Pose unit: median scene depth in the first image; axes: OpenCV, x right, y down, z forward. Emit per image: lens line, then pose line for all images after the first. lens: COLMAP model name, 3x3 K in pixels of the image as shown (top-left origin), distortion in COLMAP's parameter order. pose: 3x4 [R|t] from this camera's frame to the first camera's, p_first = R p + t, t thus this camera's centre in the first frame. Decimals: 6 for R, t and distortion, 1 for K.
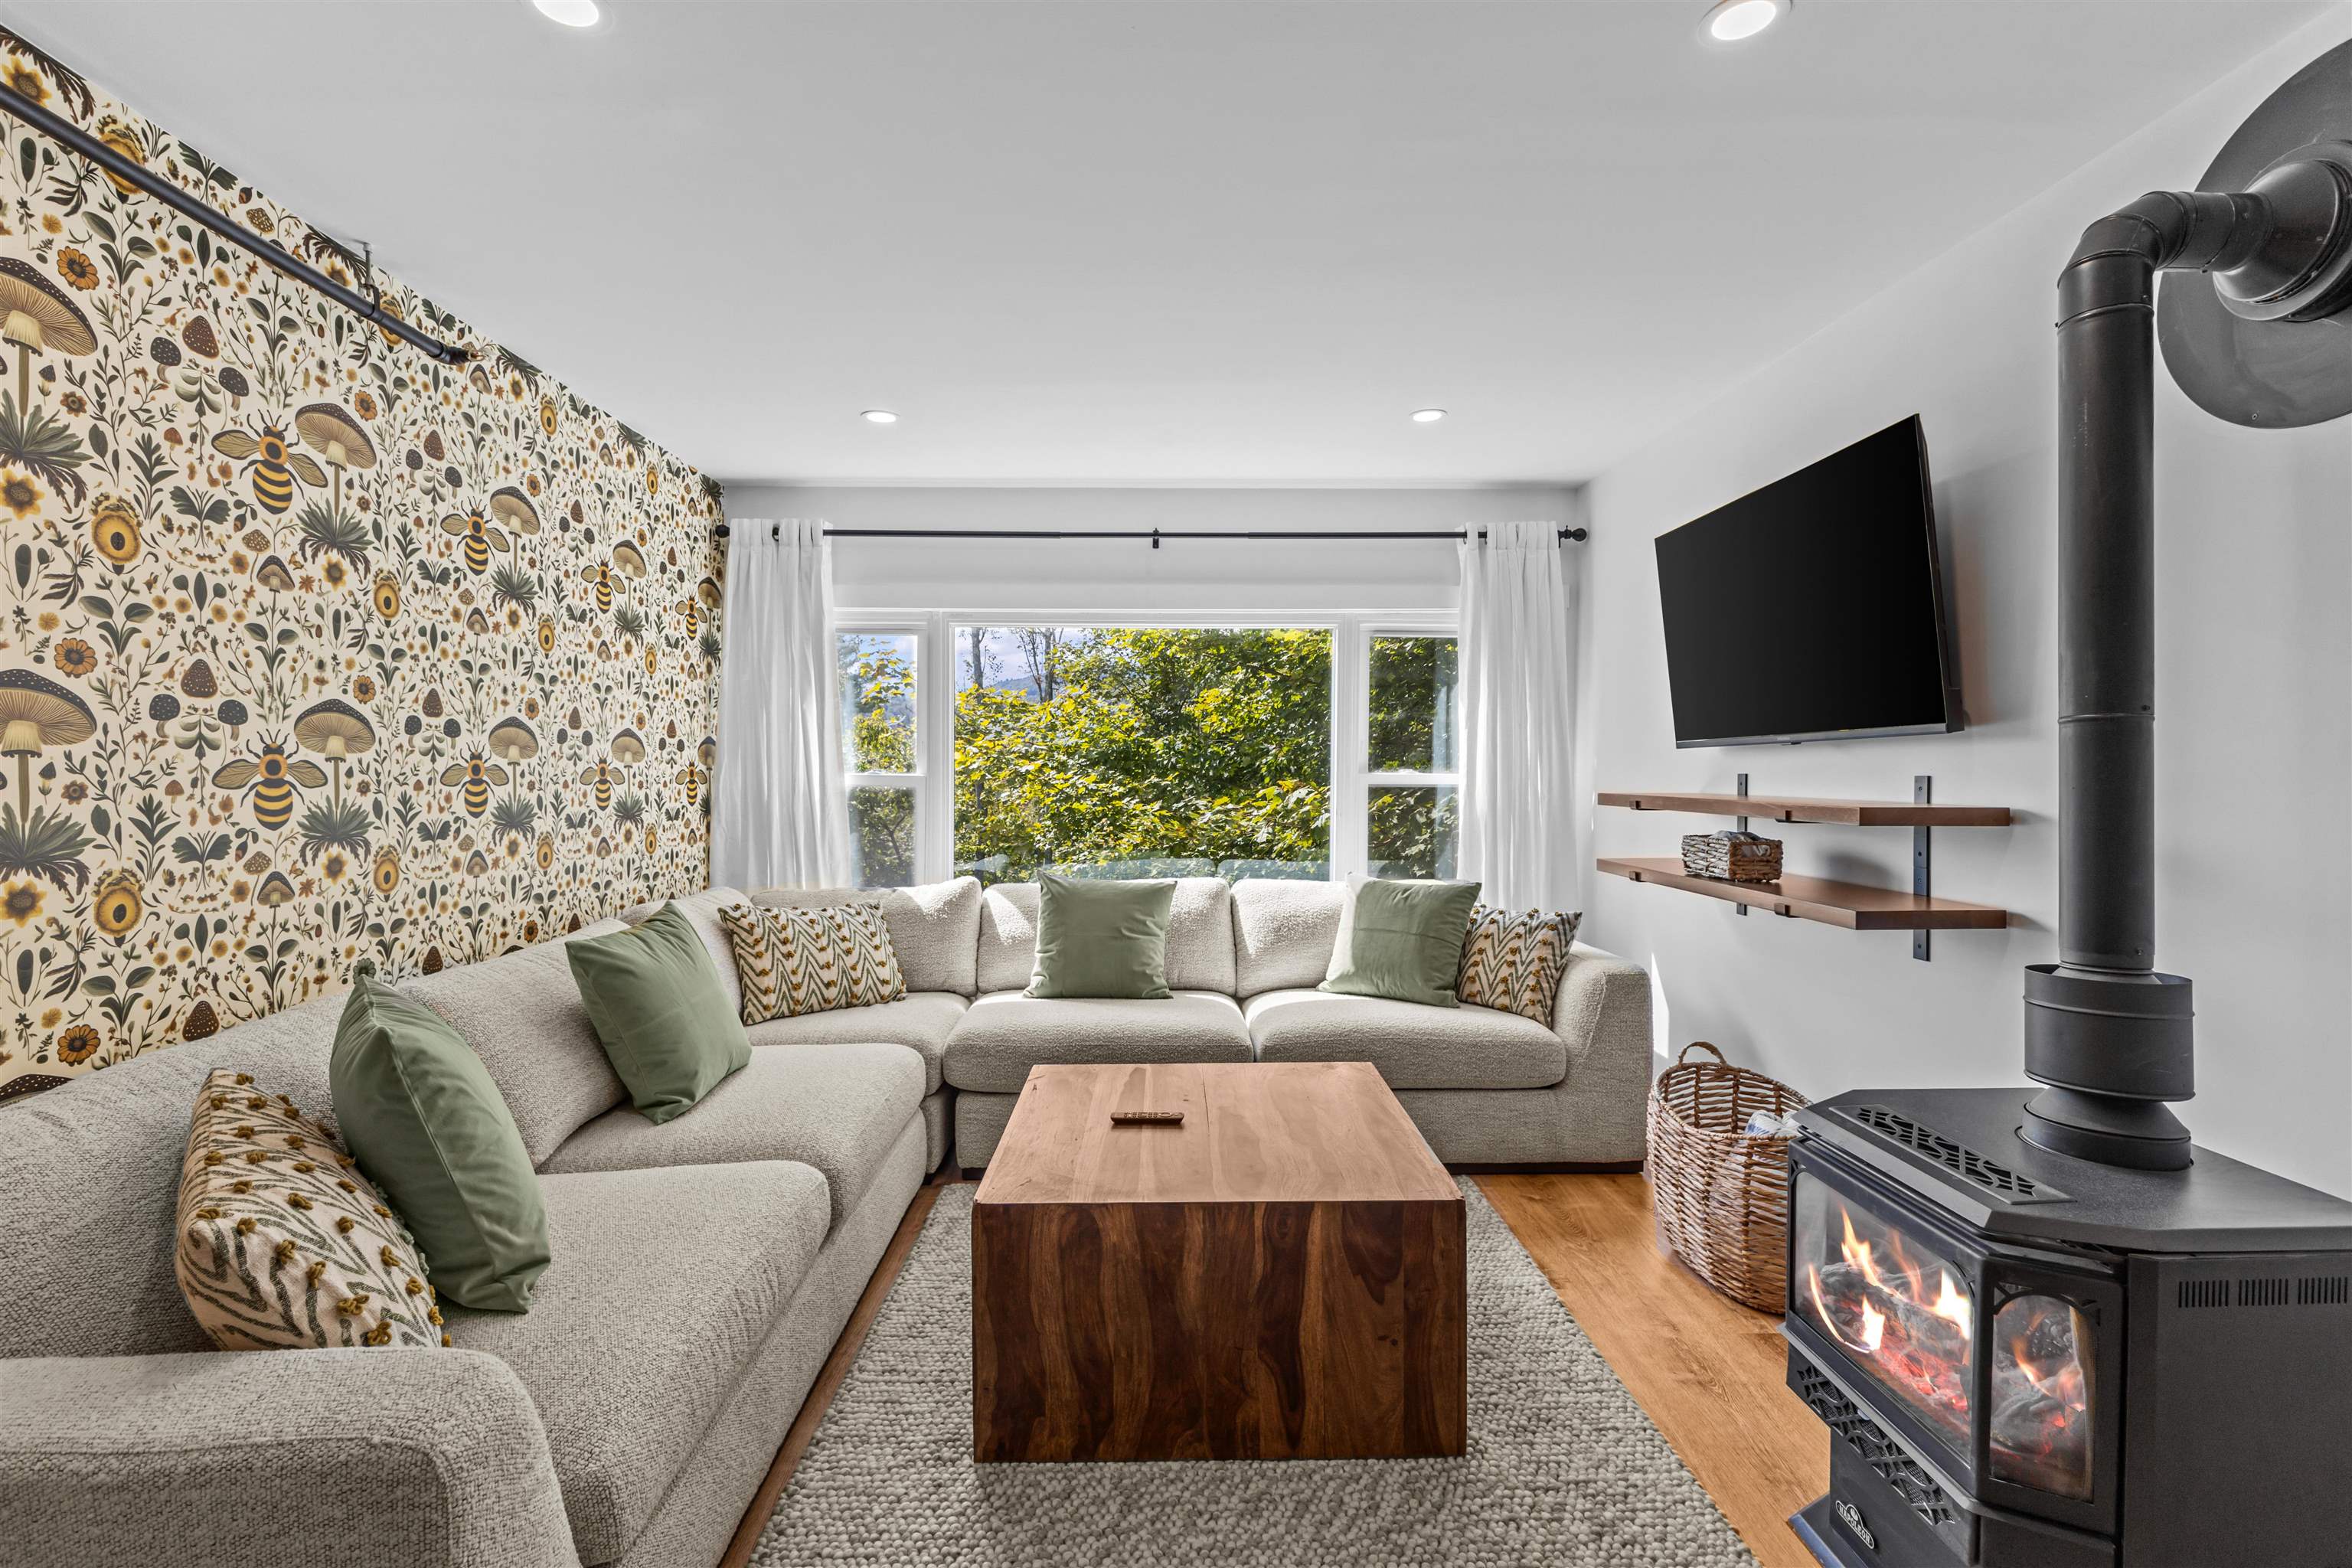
lens RADIAL K [[1061.1, 0, 1176.0], [0, 1061.1, 784.0], [0, 0, 1]] dist [-0.003926, -0.001881]
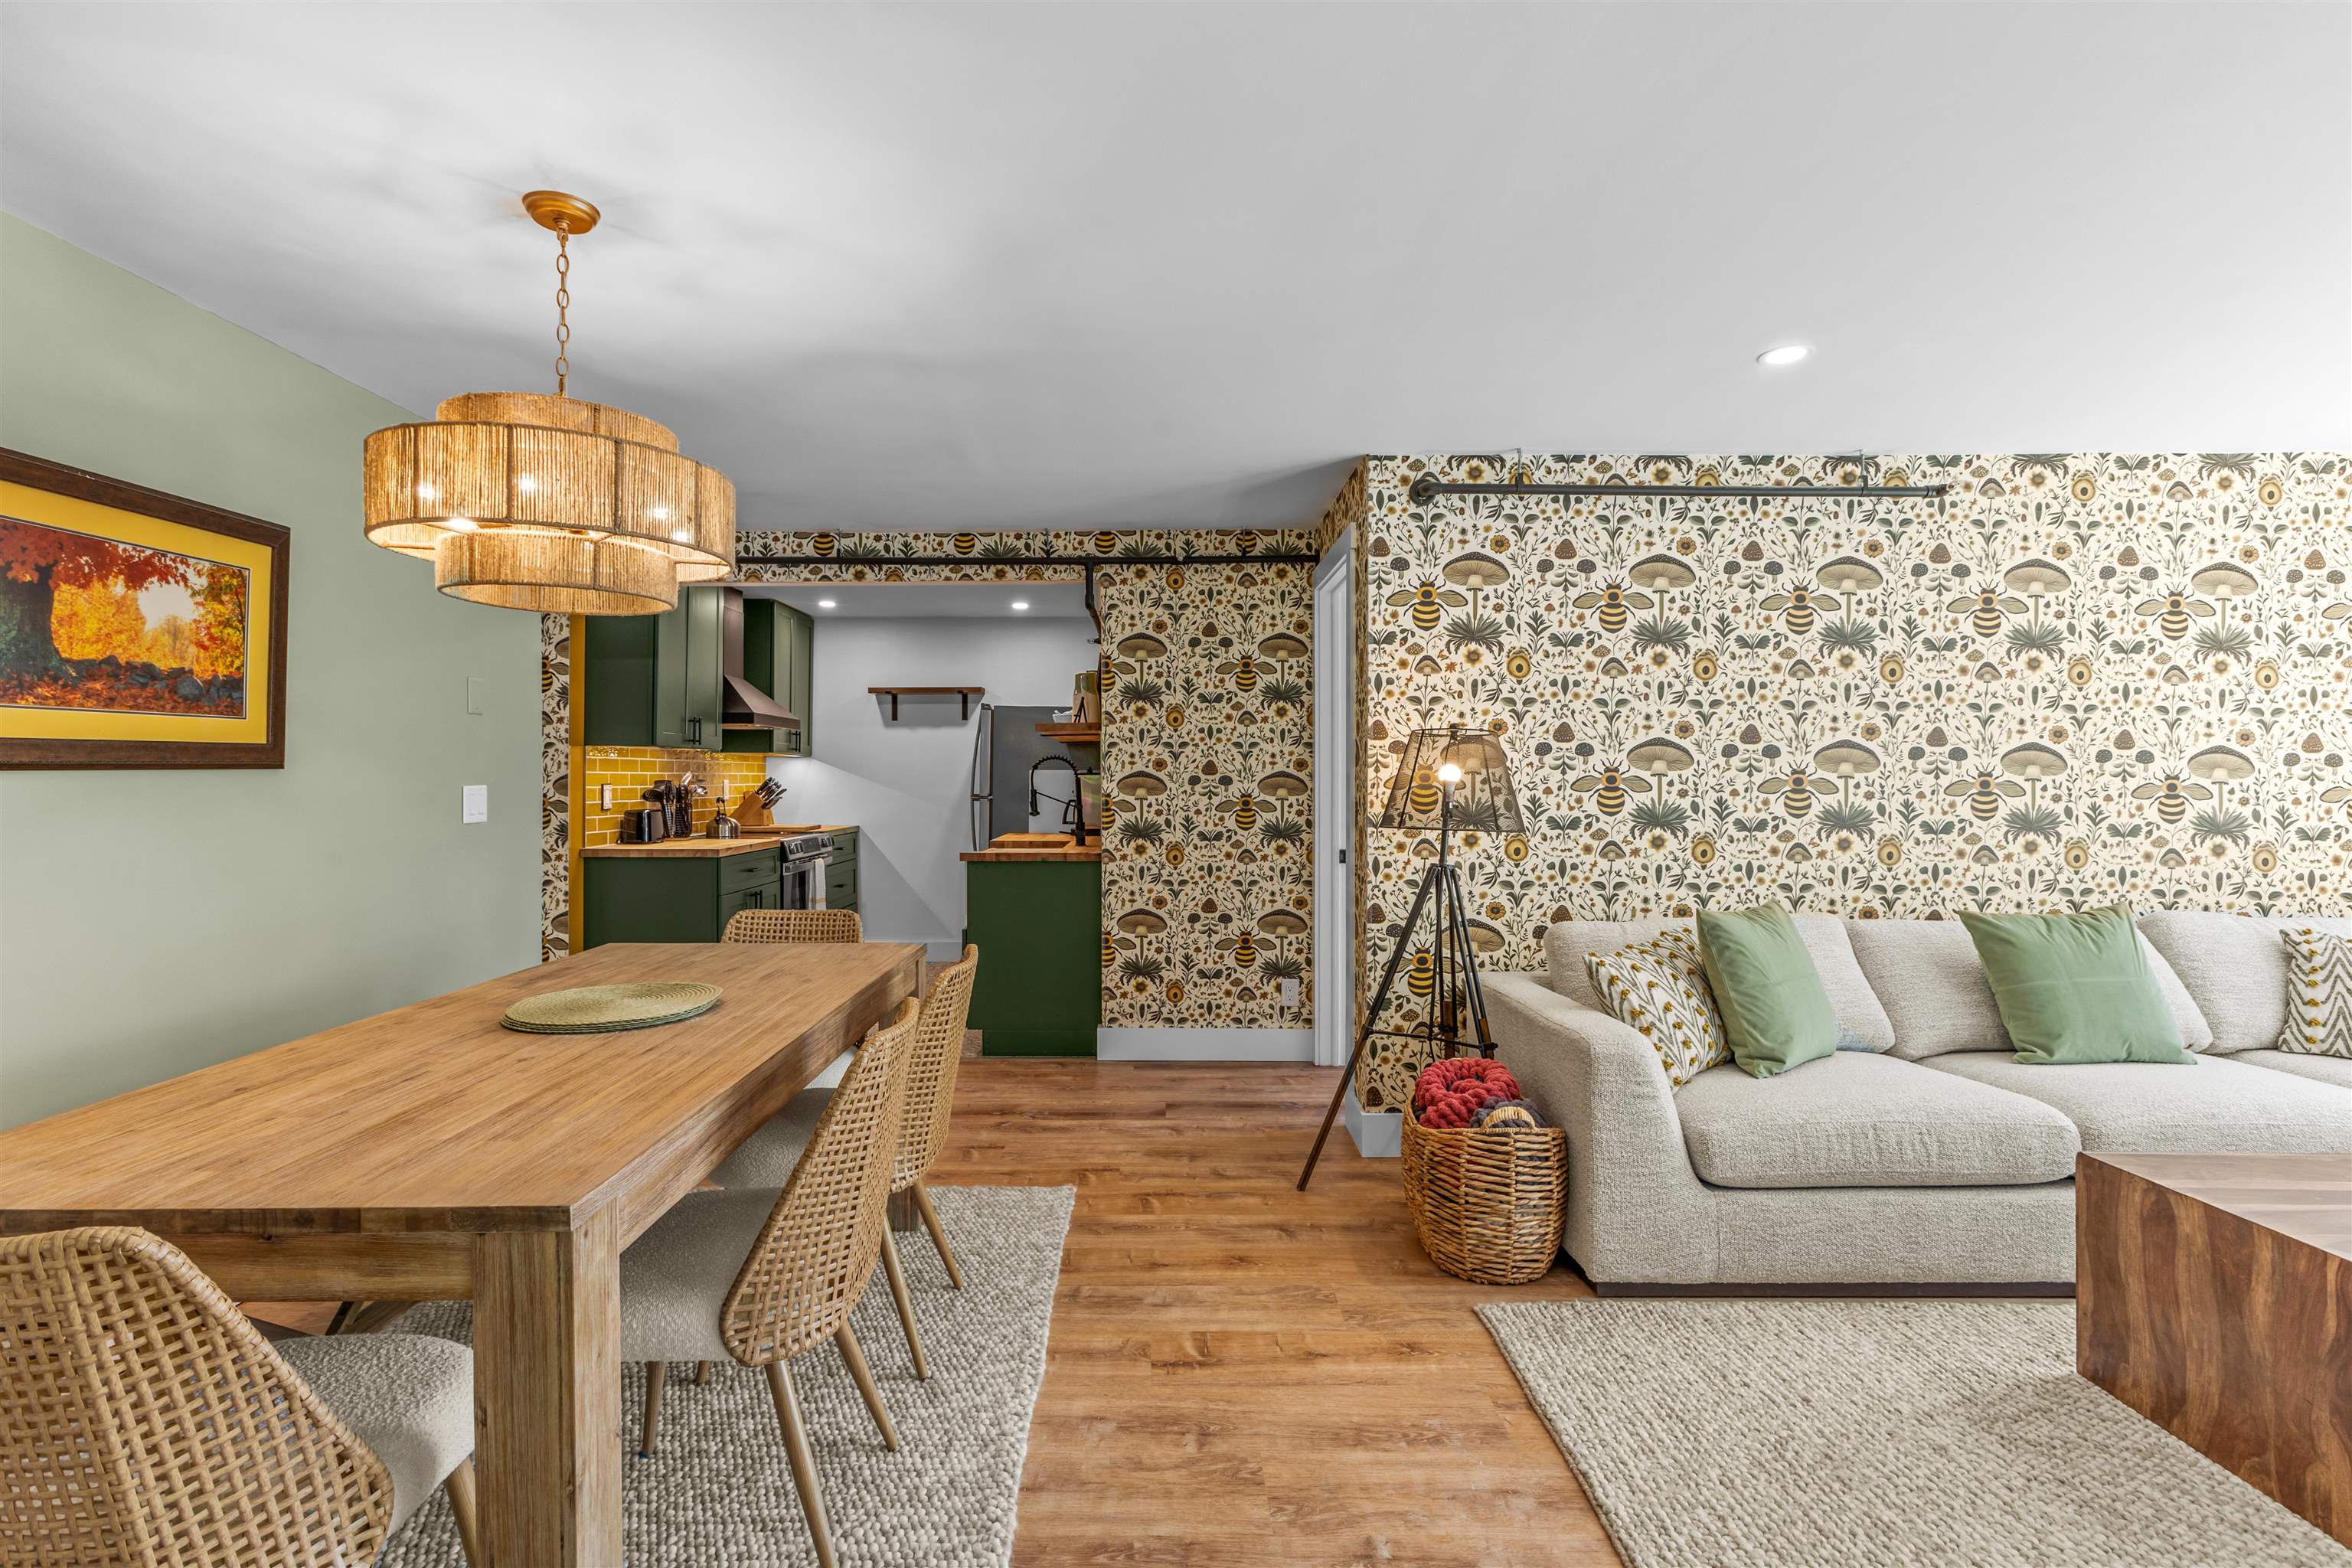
lens RADIAL K [[1082.6, 0, 1151.9], [0, 1082.6, 776.2], [0, 0, 1]] dist [-0.002398, -0.000756]
pose [[-0.022655, -0.003097, -0.999739, 0.868627], [-0.019437, 0.999808, -0.002656, 0.000083], [0.999554, 0.019372, -0.022711, -0.012596]]
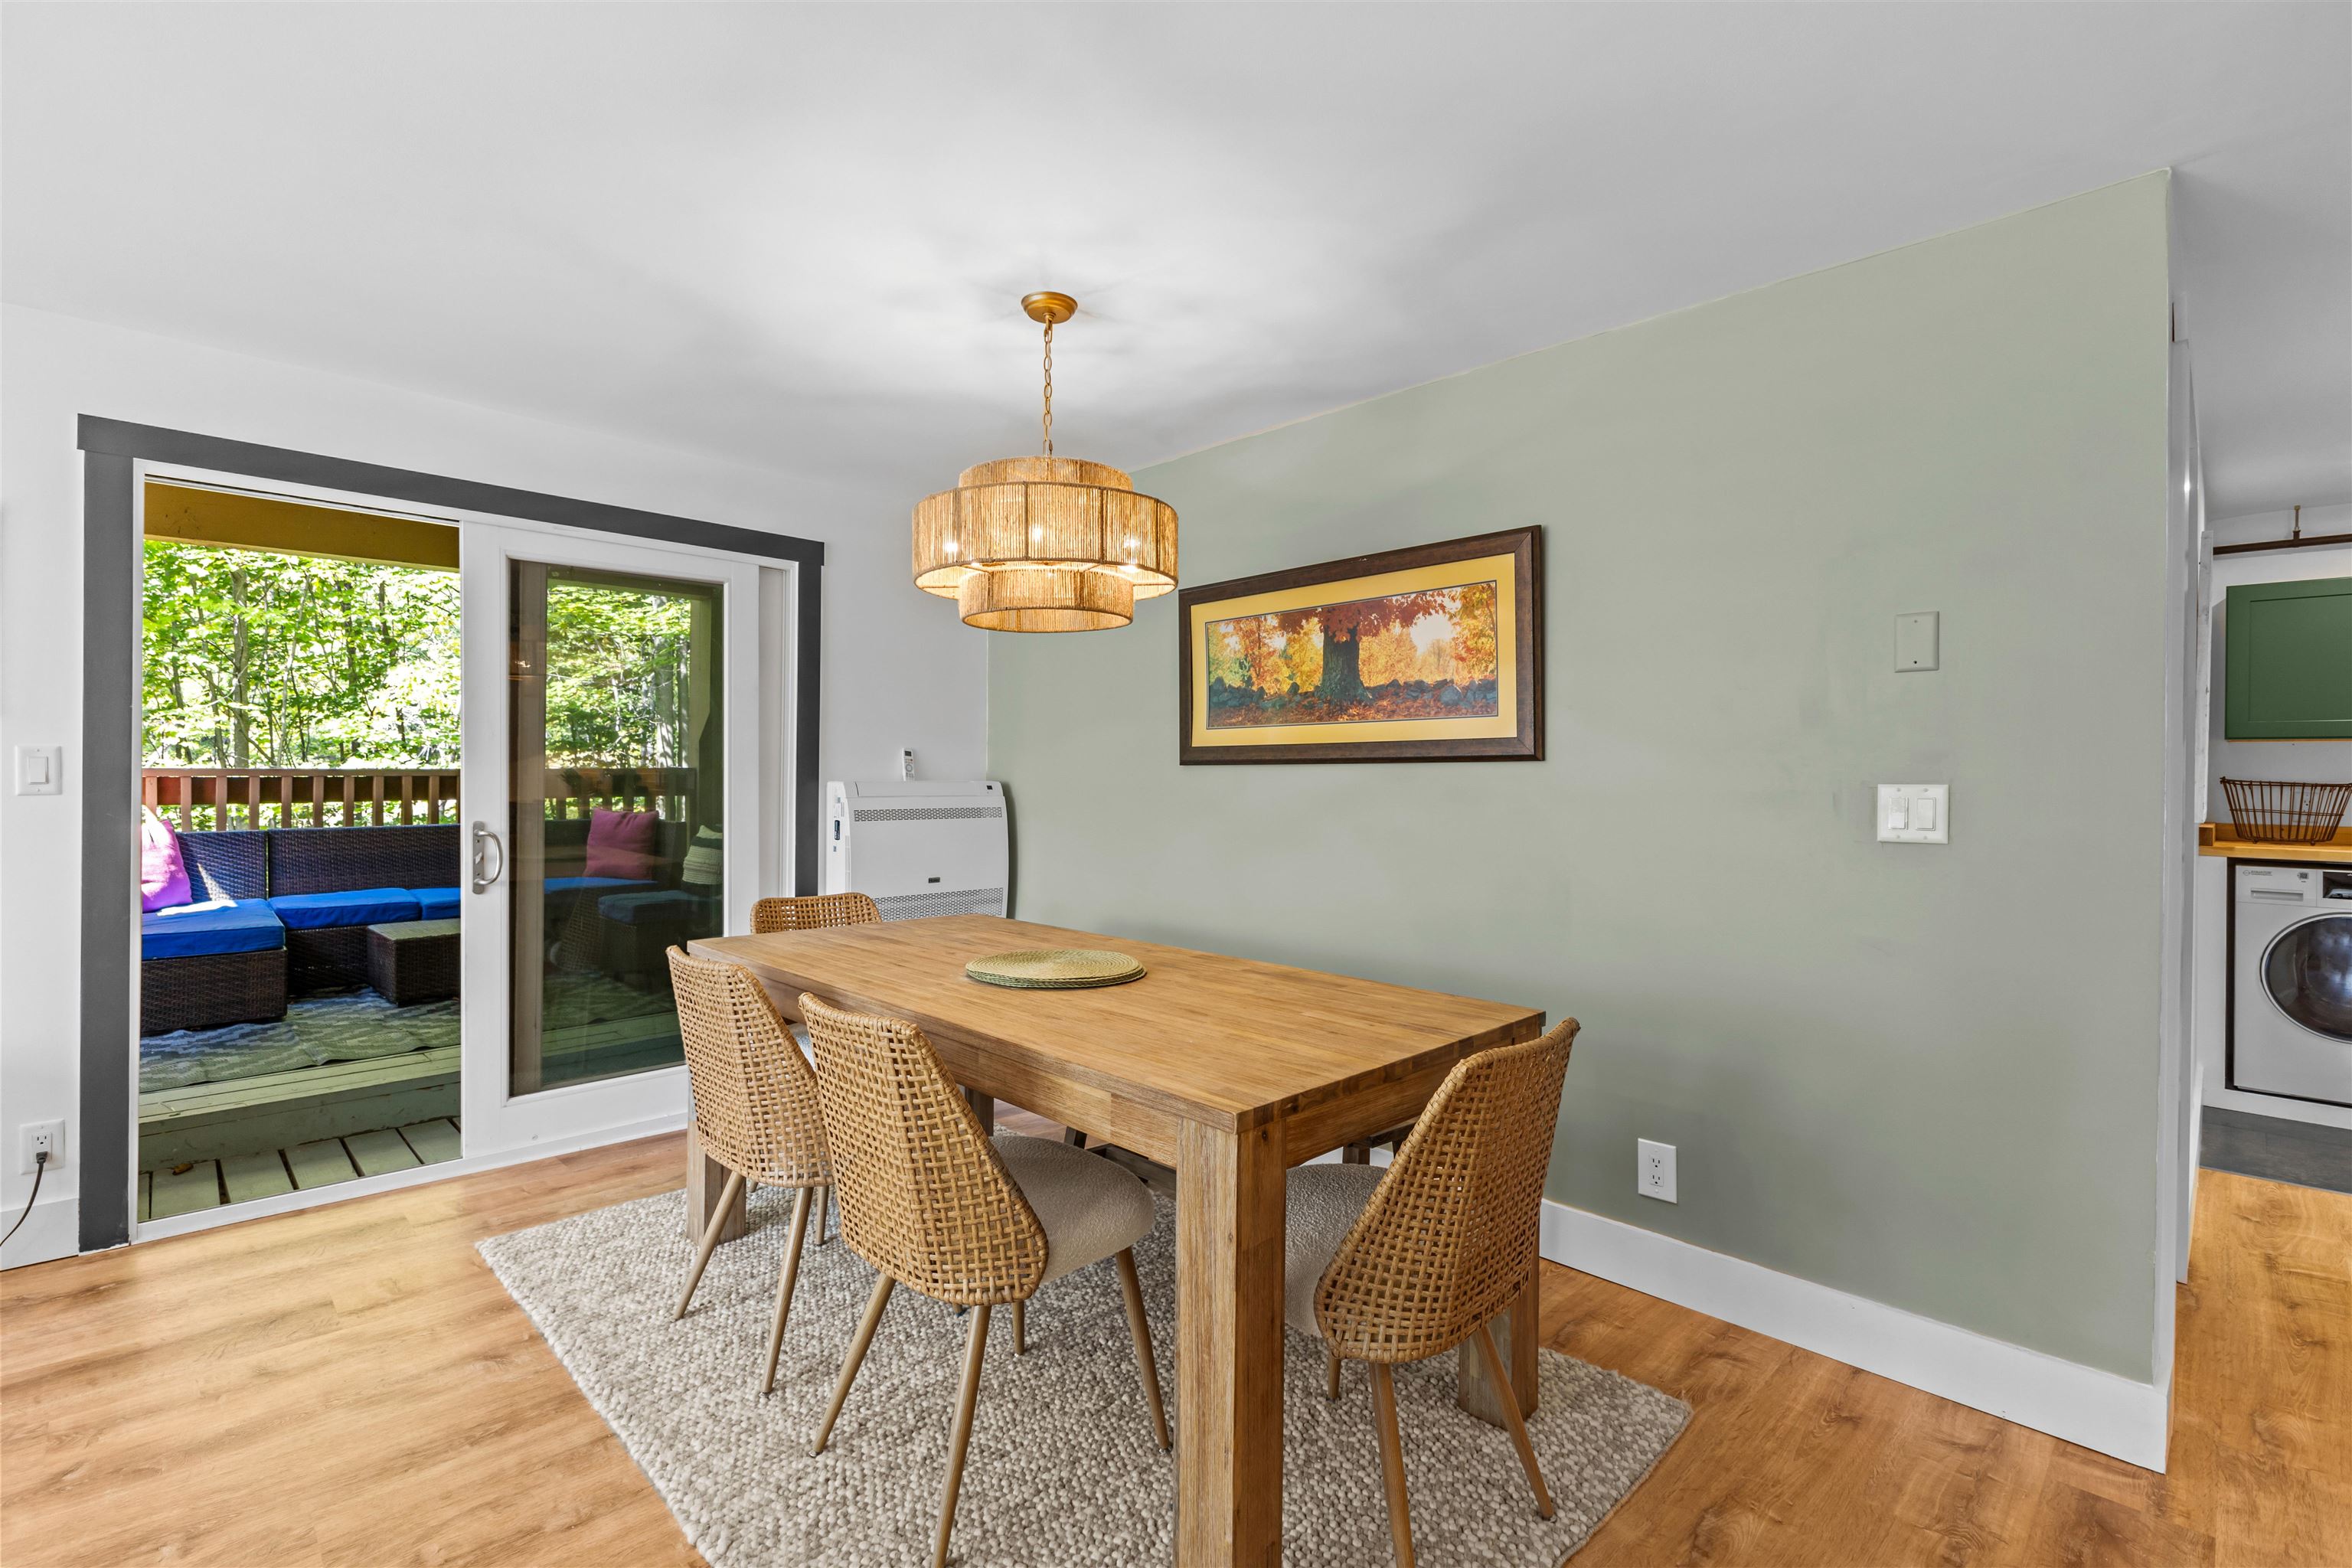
lens RADIAL K [[1062.1, 0, 1171.1], [0, 1062.1, 769.3], [0, 0, 1]] dist [-0.002284, -0.000831]
pose [[-0.684544, -0.006704, 0.728941, -0.962103], [0.004601, 0.999898, 0.013517, -0.001206], [-0.728957, 0.012607, -0.684443, 0.136317]]
